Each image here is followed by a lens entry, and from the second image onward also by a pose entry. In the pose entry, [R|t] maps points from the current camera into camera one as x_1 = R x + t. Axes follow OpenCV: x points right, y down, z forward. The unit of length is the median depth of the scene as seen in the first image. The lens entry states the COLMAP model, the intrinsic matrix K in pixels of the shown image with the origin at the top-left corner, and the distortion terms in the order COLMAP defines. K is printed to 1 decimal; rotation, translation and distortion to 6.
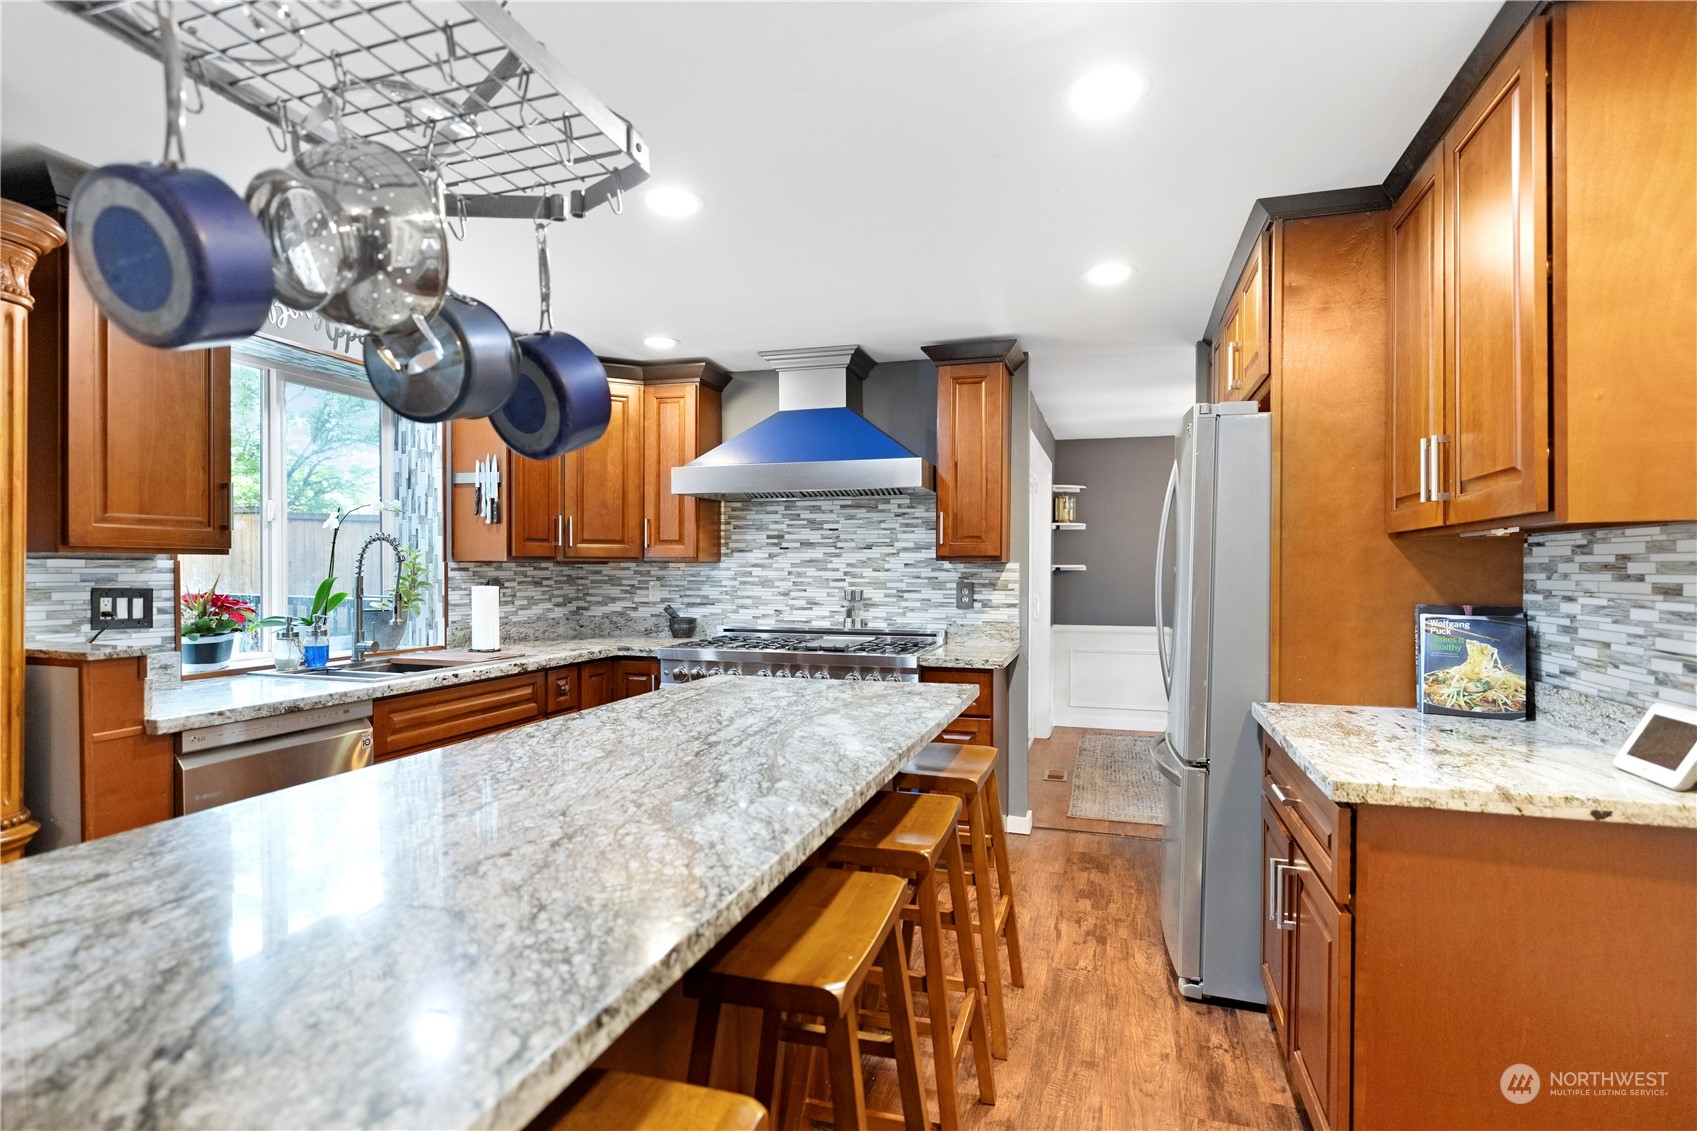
lens RADIAL K [[872.4, 0, 848.5], [0, 872.4, 565.5], [0, 0, 1]] dist [0.003944, 0.000263]
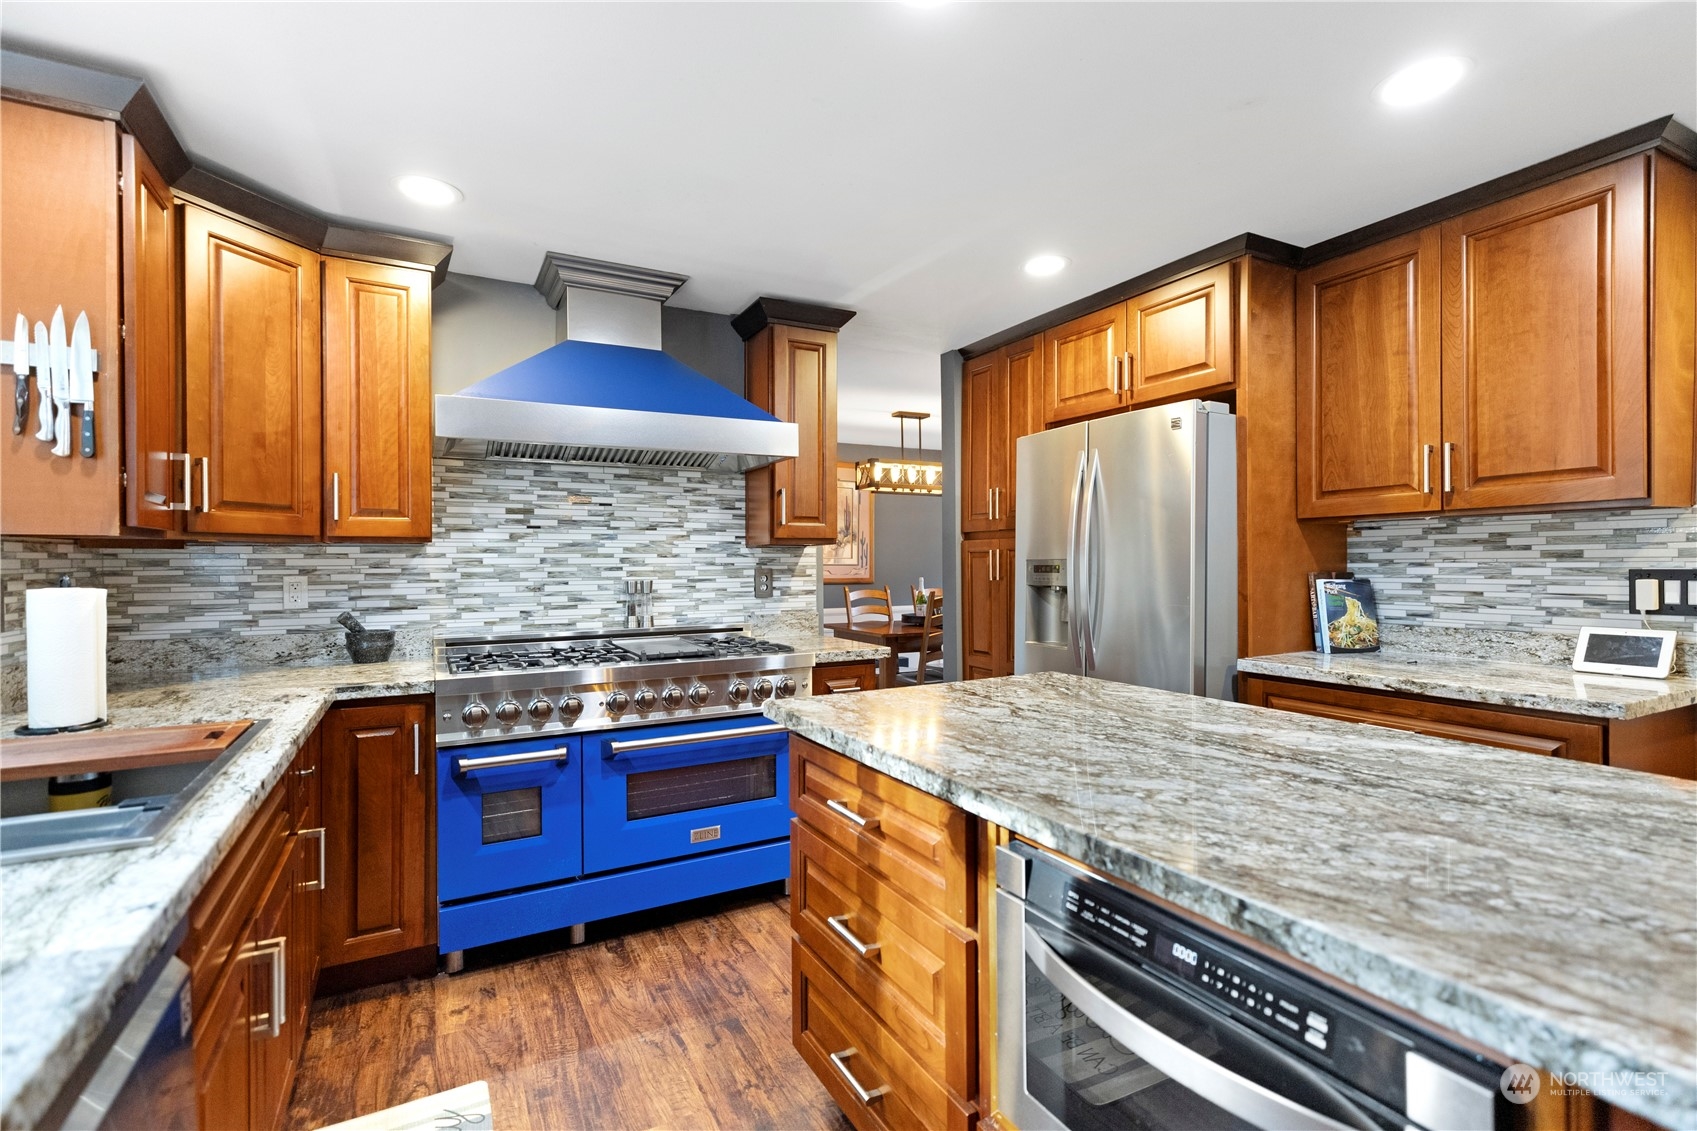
lens RADIAL K [[774.3, 0, 848.5], [0, 774.3, 565.5], [0, 0, 1]] dist [0.001086, -0.000069]
pose [[0.704438, -0.011441, 0.709674, -0.366333], [0.008305, 0.999934, 0.007876, 0.010183], [-0.709717, 0.000345, 0.704487, 0.361977]]
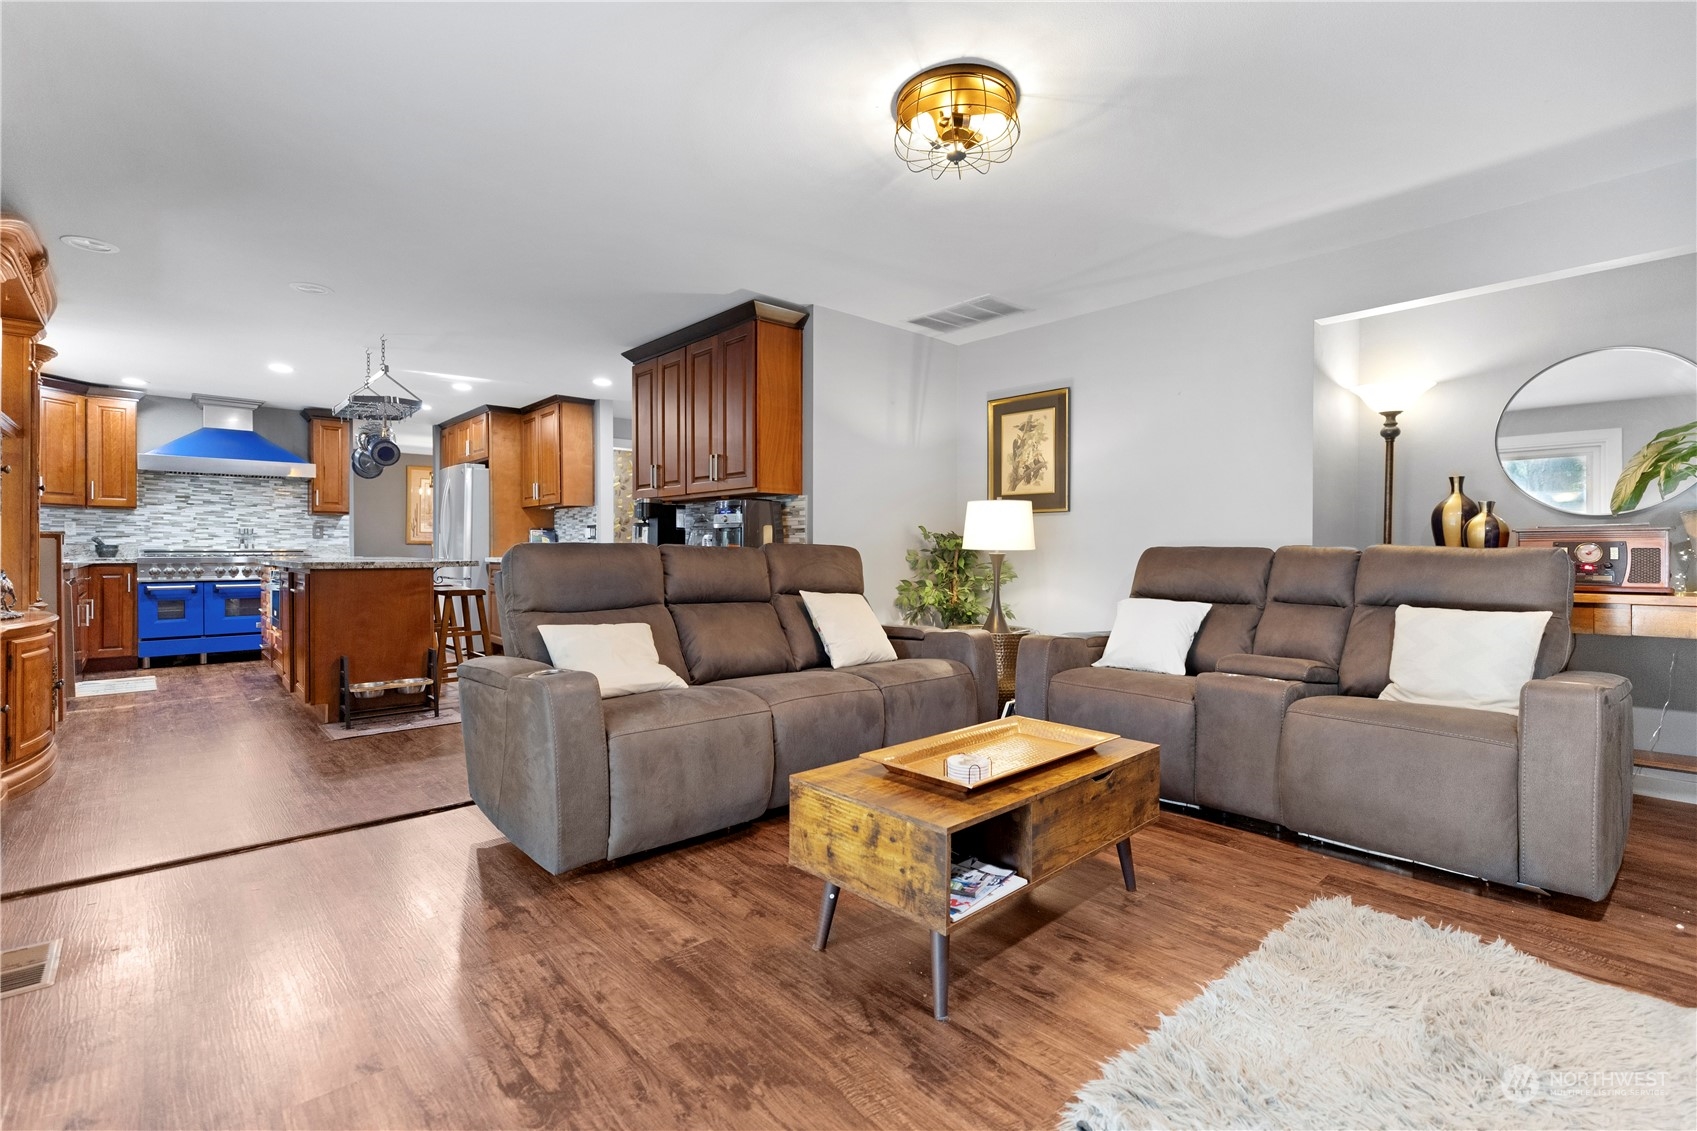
lens RADIAL K [[759.3, 0, 847.8], [0, 759.3, 558.6], [0, 0, 1]] dist [-0.000406, -0.000305]
pose [[0.510359, -0.011771, 0.859881, -0.728191], [-0.001575, 0.999892, 0.014622, 0.066701], [-0.859960, -0.008817, 0.510286, -0.915309]]
